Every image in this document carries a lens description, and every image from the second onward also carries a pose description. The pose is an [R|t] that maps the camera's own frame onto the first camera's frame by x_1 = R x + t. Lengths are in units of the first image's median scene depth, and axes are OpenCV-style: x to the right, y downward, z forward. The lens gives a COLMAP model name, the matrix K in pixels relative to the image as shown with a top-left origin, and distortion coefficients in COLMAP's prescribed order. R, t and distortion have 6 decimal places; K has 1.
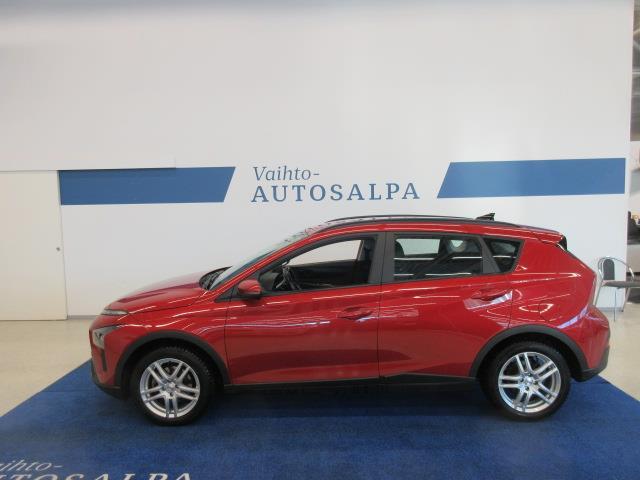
lens RADIAL K [[480.2, 0, 320.0], [0, 480.2, 240.0], [0, 0, 1]] dist [0.025683, -0.004740]
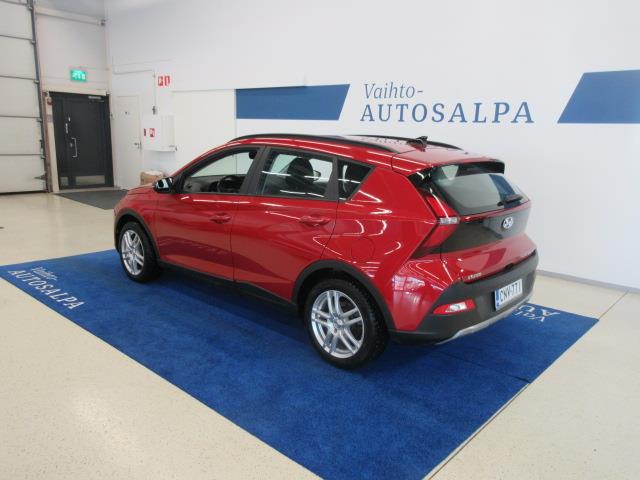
lens RADIAL K [[500.8, 0, 320.0], [0, 500.8, 240.0], [0, 0, 1]] dist [0.042987, -0.000193]
pose [[0.756529, 0.182748, -0.627907, 0.491197], [-0.096308, 0.980826, 0.169426, -0.006087], [0.646830, -0.067703, 0.759623, 0.146151]]
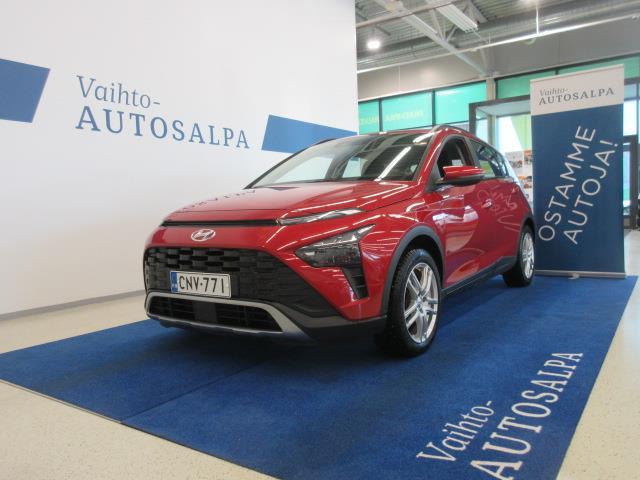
lens RADIAL K [[510.5, 0, 320.0], [0, 510.5, 240.0], [0, 0, 1]] dist [-0.002650, -0.001563]
pose [[0.543356, -0.049101, 0.838065, -0.554058], [0.088052, 0.996115, 0.001273, 0.100752], [-0.834872, 0.073102, 0.545569, 0.358737]]
